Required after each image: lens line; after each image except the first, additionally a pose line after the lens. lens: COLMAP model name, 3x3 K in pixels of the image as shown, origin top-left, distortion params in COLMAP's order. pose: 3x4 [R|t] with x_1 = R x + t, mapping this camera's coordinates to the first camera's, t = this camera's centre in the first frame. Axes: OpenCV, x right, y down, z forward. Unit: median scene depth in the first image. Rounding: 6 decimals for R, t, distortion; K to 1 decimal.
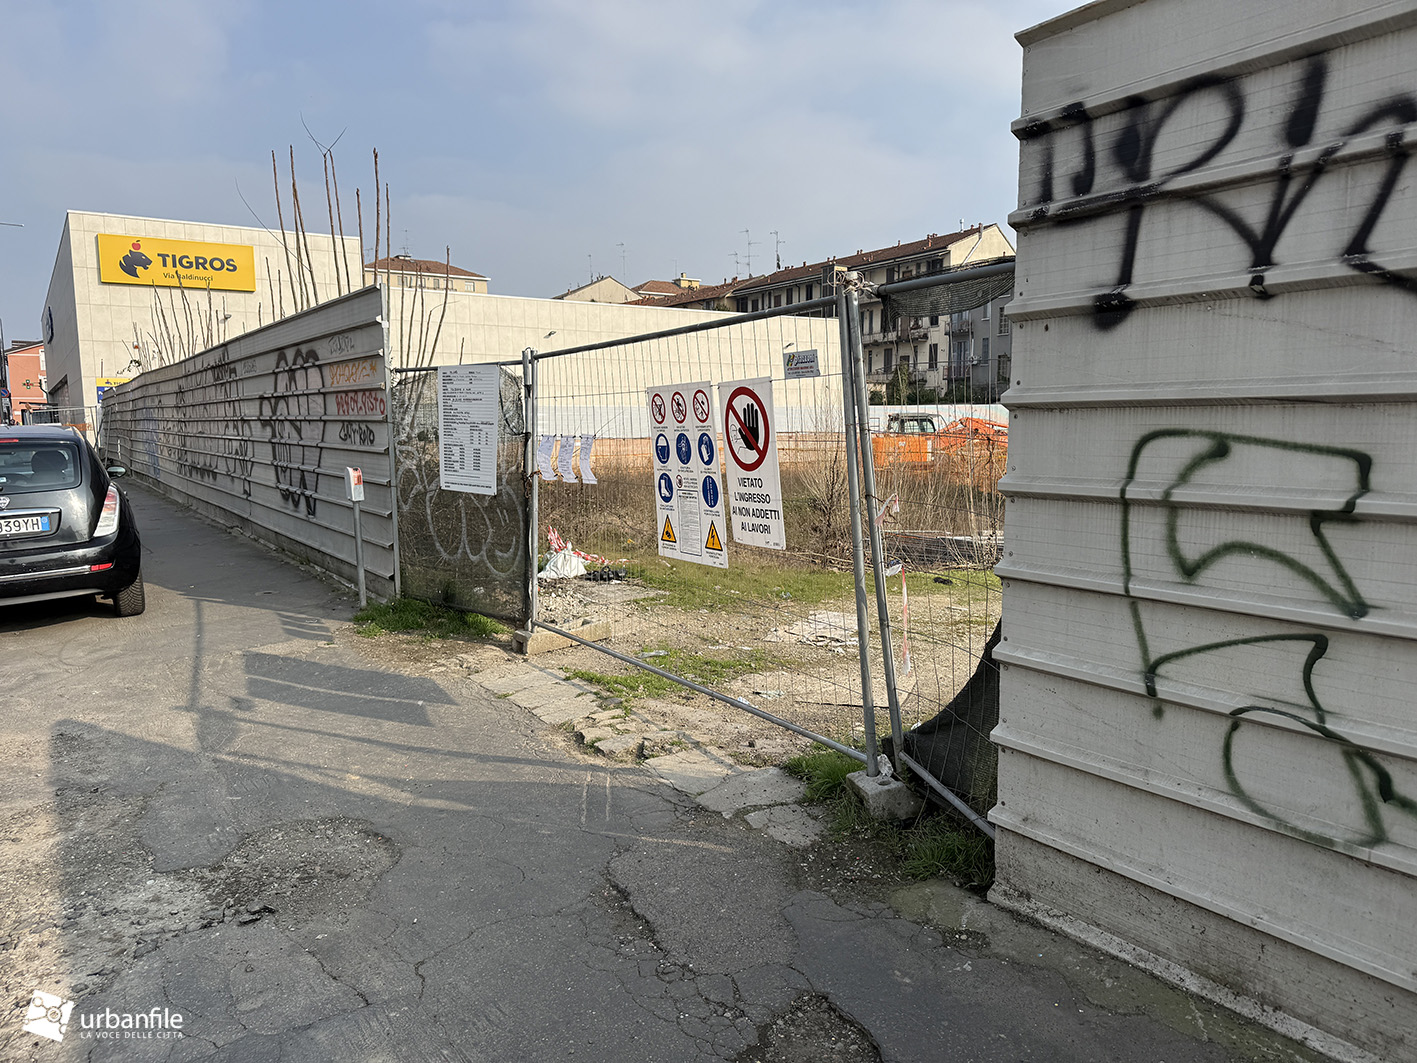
lens RADIAL K [[1173.6, 0, 708.5], [0, 1173.6, 531.5], [0, 0, 1]] dist [0.095923, -0.121227]
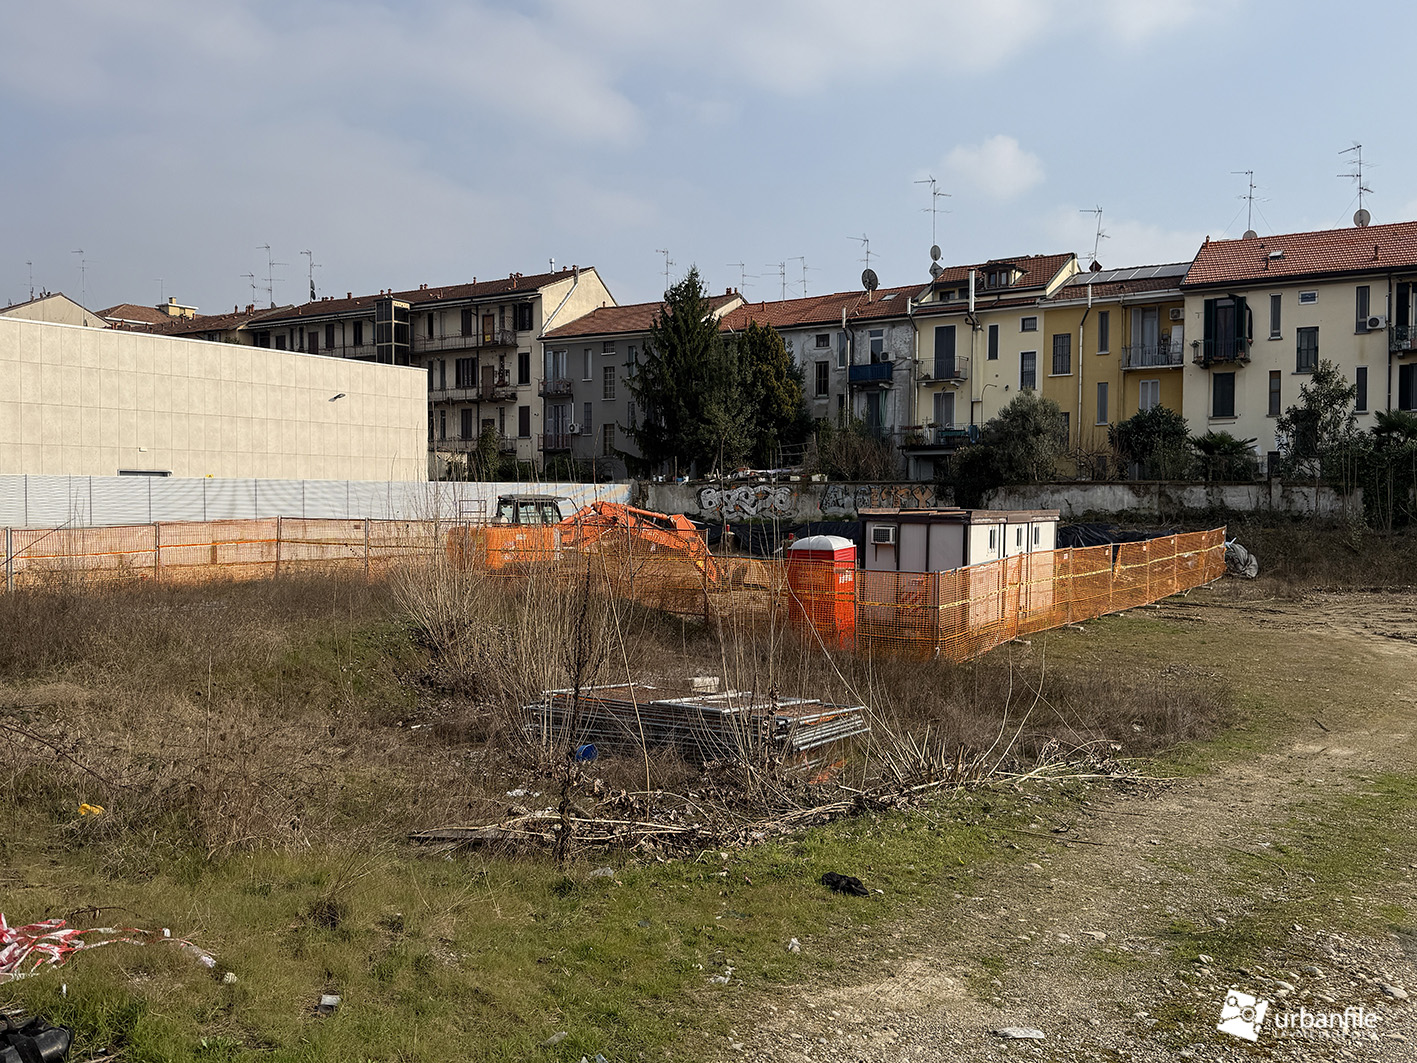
lens RADIAL K [[1173.6, 0, 708.5], [0, 1173.6, 531.5], [0, 0, 1]] dist [0.095923, -0.121227]
pose [[0.916313, 0.006737, 0.400405, -0.014435], [0.017028, 0.998299, -0.055766, -0.026693], [-0.400100, 0.057918, 0.914640, 0.219064]]
